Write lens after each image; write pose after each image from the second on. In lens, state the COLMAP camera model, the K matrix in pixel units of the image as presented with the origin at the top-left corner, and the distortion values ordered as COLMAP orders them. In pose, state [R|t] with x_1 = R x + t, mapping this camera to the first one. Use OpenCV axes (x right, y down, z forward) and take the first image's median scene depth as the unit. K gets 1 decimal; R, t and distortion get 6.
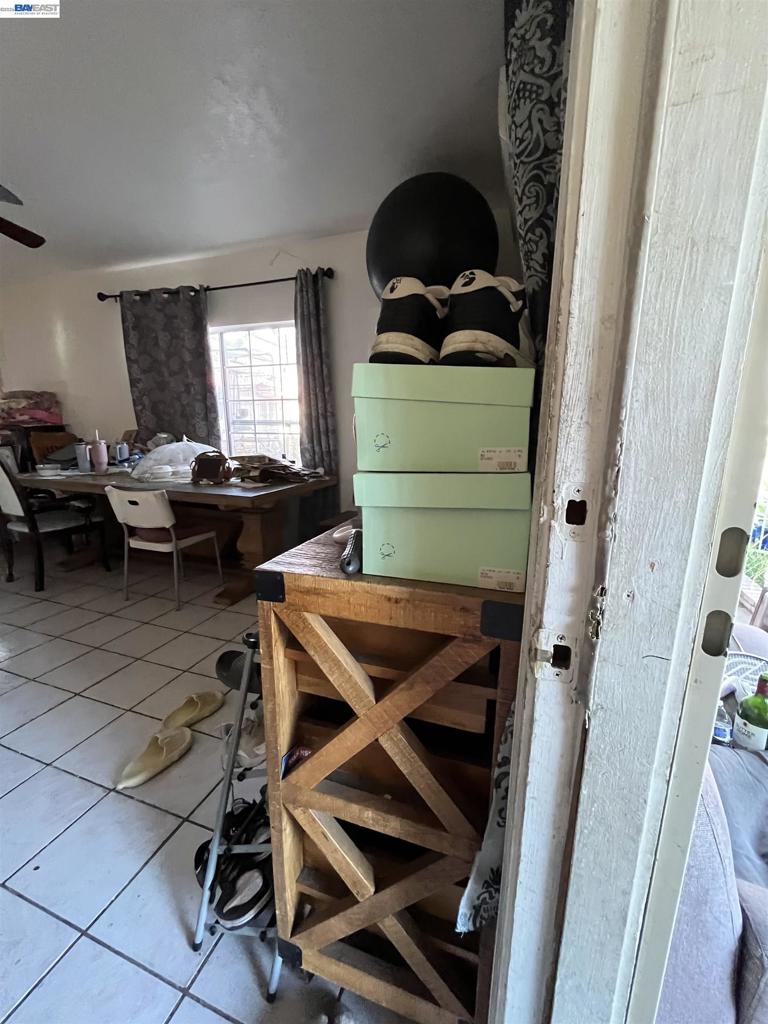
lens RADIAL K [[414.6, 0, 382.9], [0, 414.6, 511.7], [0, 0, 1]] dist [-0.003572, 0.000329]
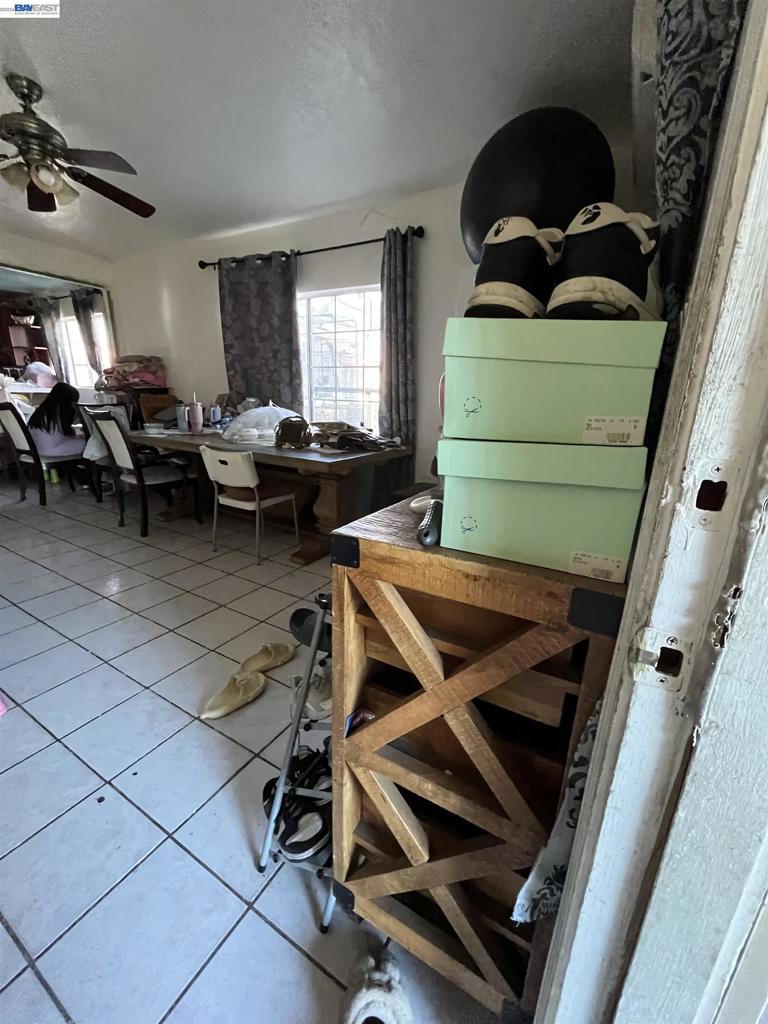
lens RADIAL K [[414.6, 0, 382.9], [0, 414.6, 510.3], [0, 0, 1]] dist [-0.003572, 0.000329]
pose [[0.982801, 0.071896, -0.170098, -0.019518], [-0.060633, 0.995666, 0.070513, 0.007085], [0.174431, -0.058987, 0.982901, 0.040581]]
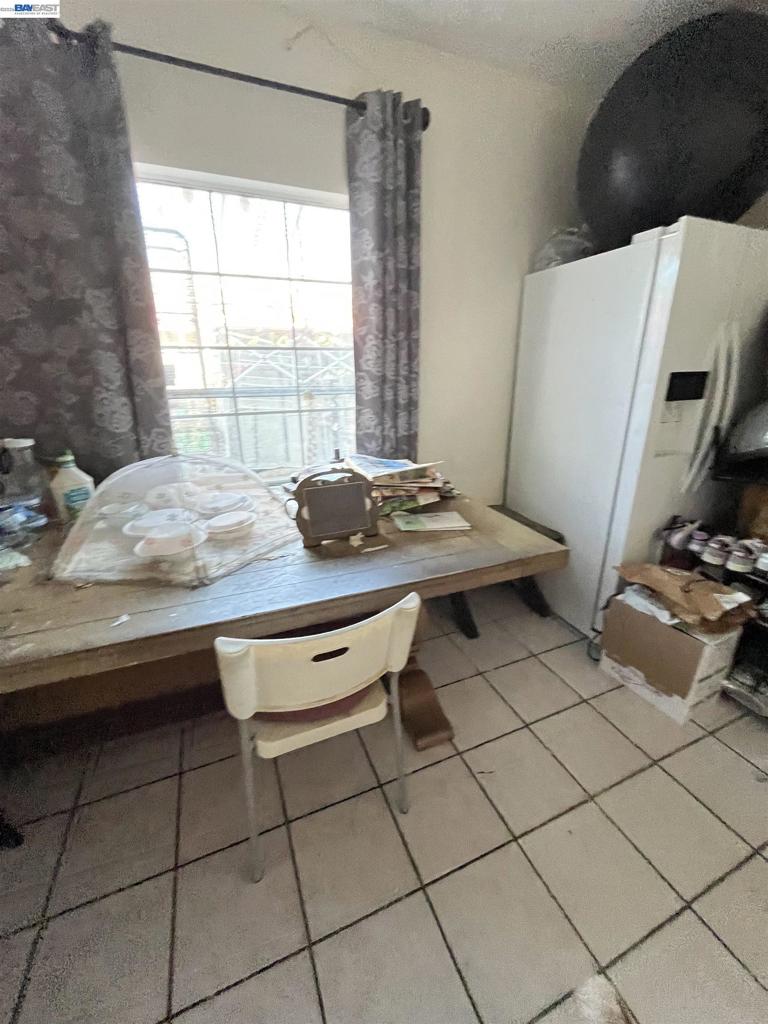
lens RADIAL K [[414.6, 0, 385.6], [0, 414.6, 512.5], [0, 0, 1]] dist [-0.003572, 0.000329]
pose [[0.740070, -0.235270, 0.630035, -3.384761], [0.145602, 0.970646, 0.191431, -0.912839], [-0.656579, -0.049939, 0.752602, 3.082954]]
